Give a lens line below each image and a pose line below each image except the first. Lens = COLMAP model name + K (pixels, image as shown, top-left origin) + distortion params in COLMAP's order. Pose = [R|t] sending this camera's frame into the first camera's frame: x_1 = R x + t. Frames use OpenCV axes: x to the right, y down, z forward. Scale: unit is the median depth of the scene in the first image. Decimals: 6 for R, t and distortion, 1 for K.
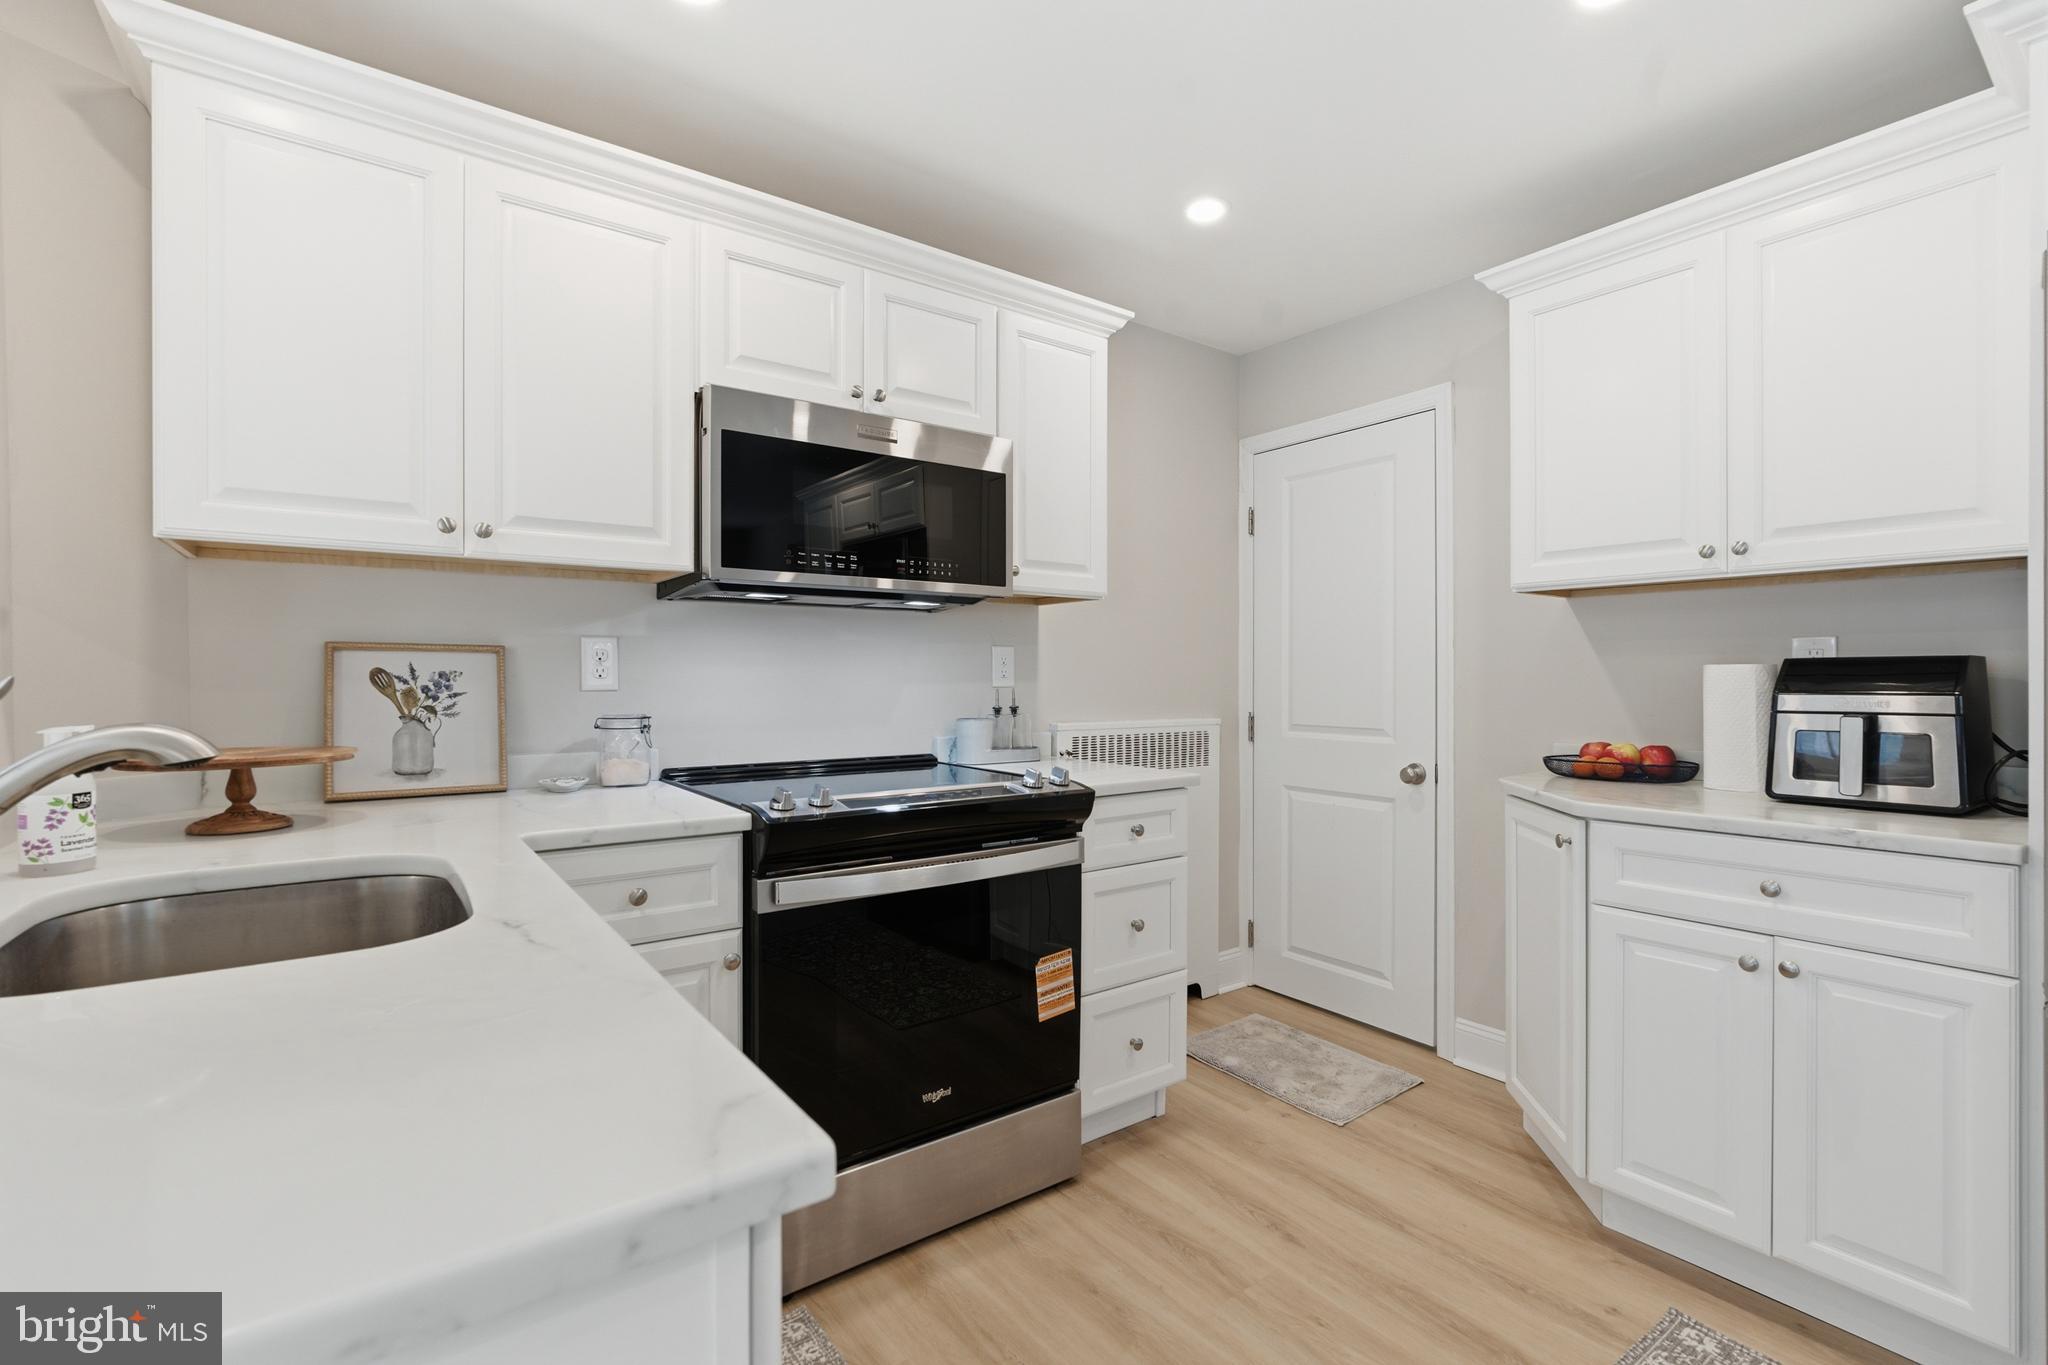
lens RADIAL K [[915.6, 0, 1040.4], [0, 915.6, 680.9], [0, 0, 1]] dist [-0.012054, 0.003225]
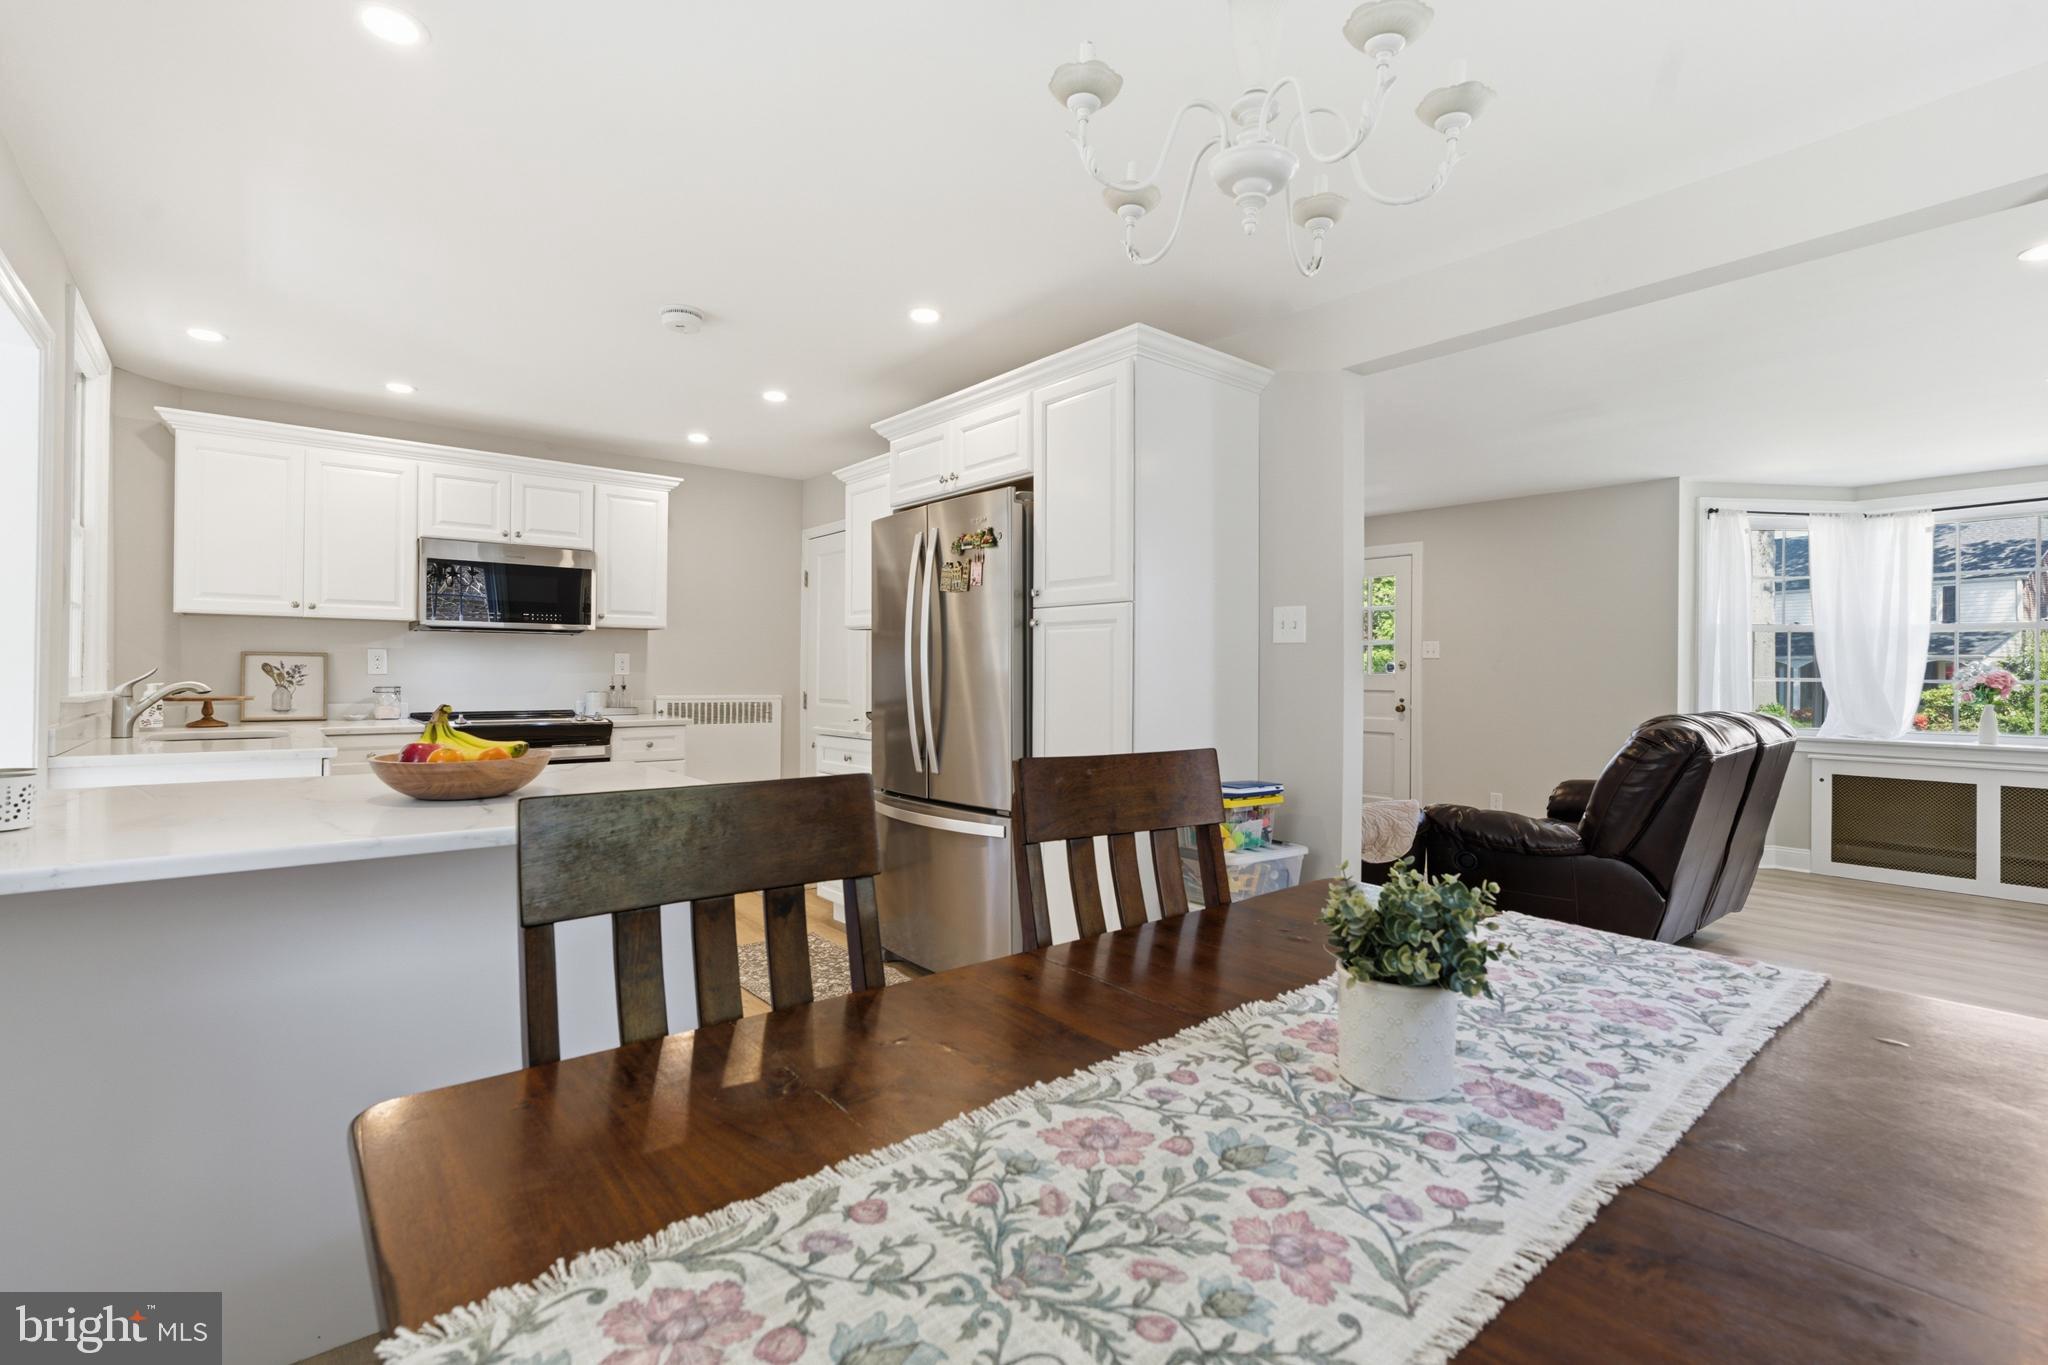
lens RADIAL K [[915.6, 0, 1025.1], [0, 915.6, 669.9], [0, 0, 1]] dist [-0.012054, 0.003225]
pose [[0.998668, 0.007467, 0.051053, 0.918217], [-0.007144, 0.999953, -0.006517, 0.003341], [-0.051100, 0.006143, 0.998675, -1.192329]]
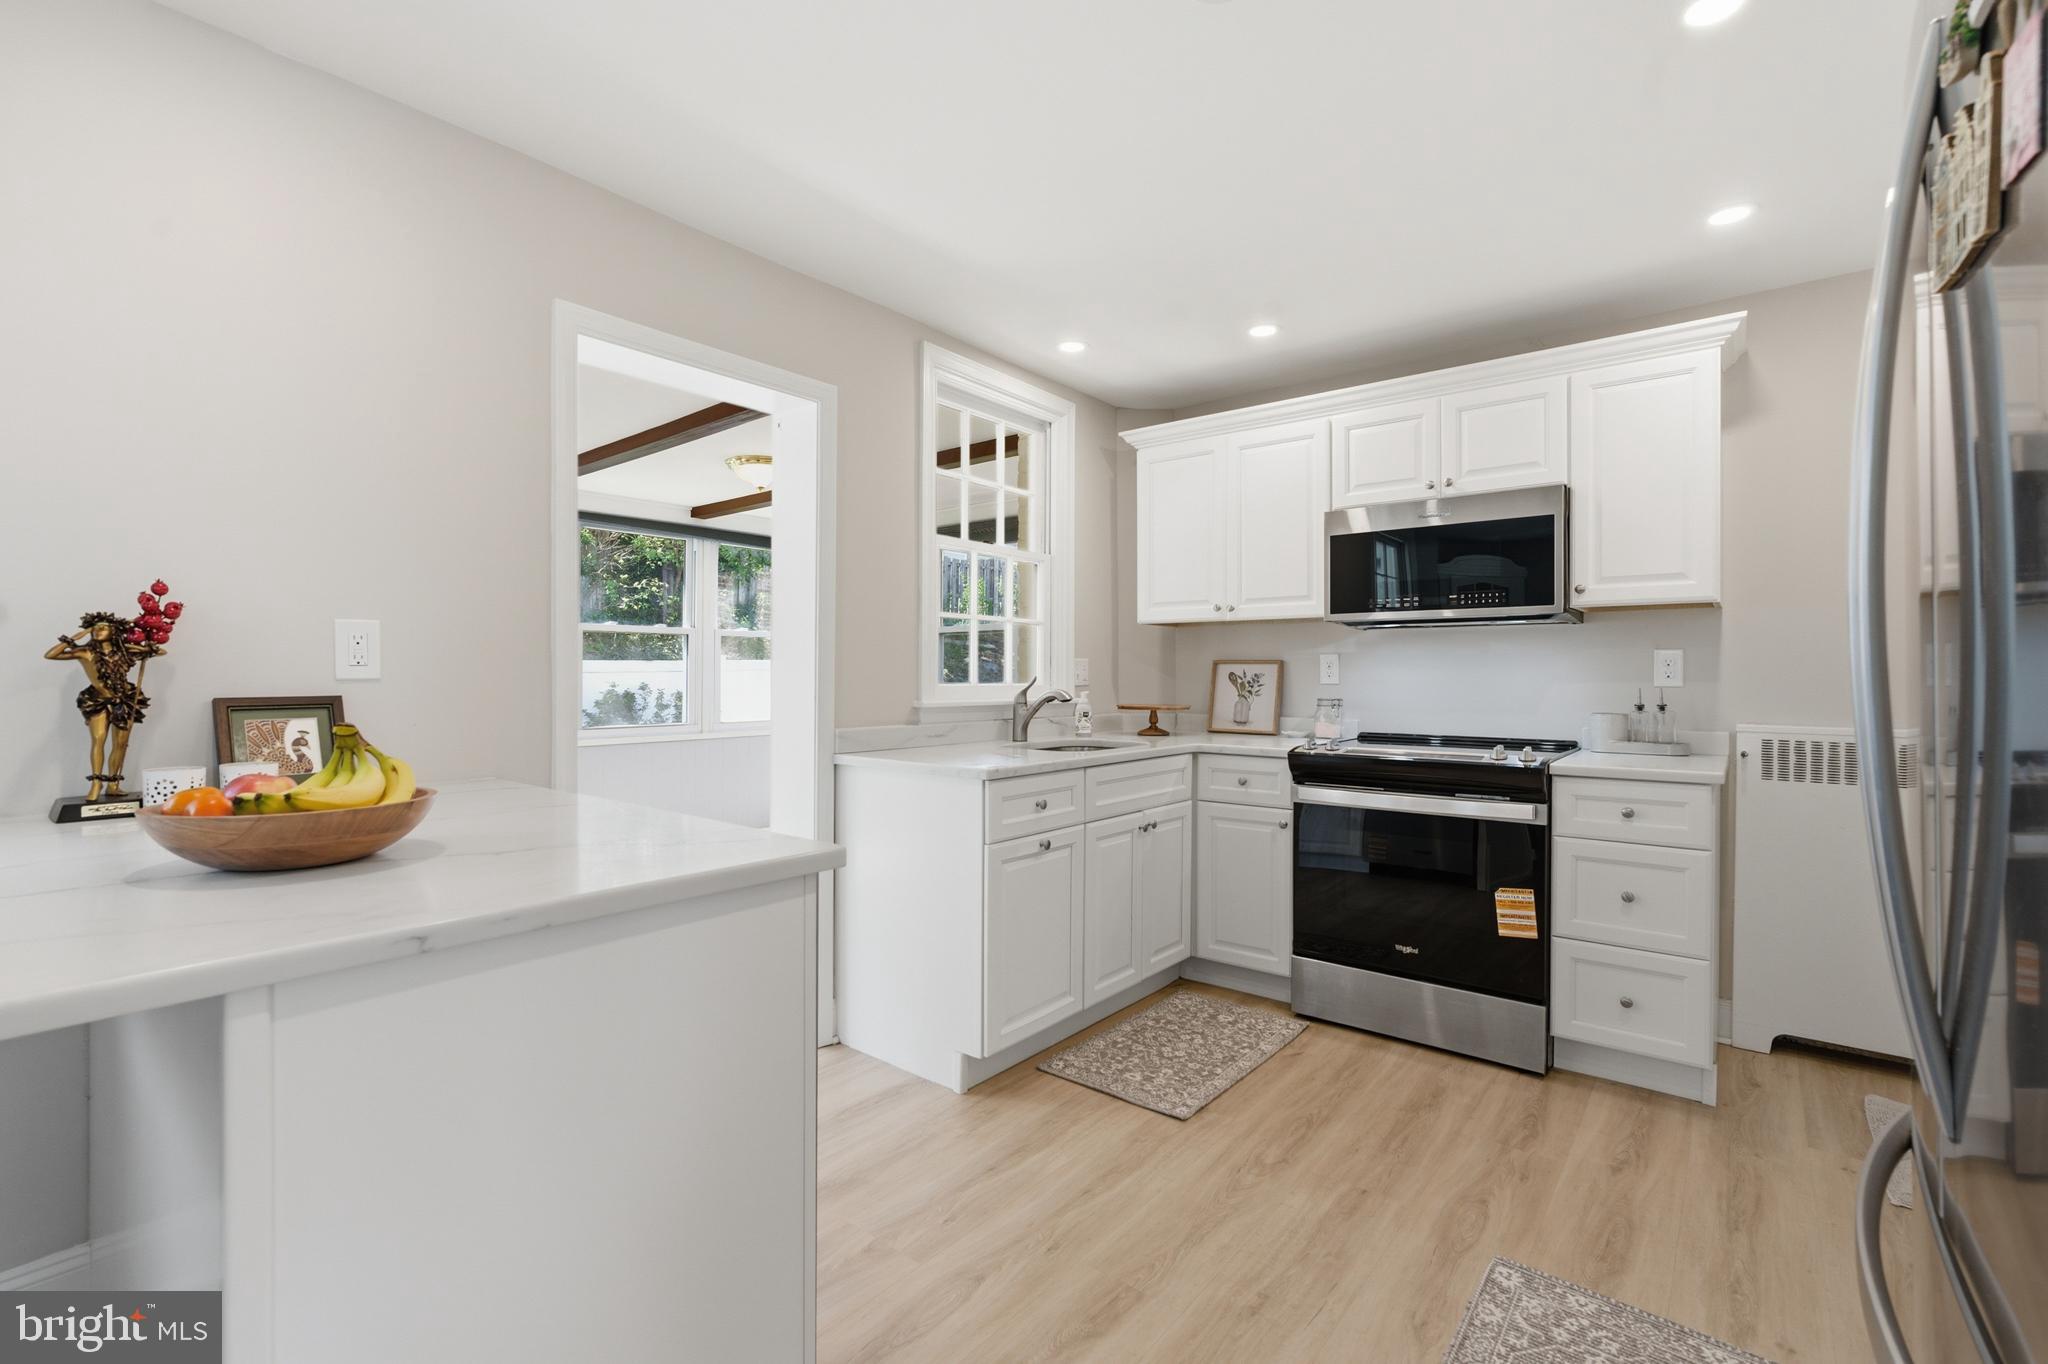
lens RADIAL K [[915.6, 0, 1015.3], [0, 915.6, 678.8], [0, 0, 1]] dist [-0.012054, 0.003225]
pose [[0.238112, 0.003854, -0.971230, 1.112545], [-0.007143, 0.999972, 0.002216, 0.000632], [0.971211, 0.006410, 0.238133, -0.005289]]
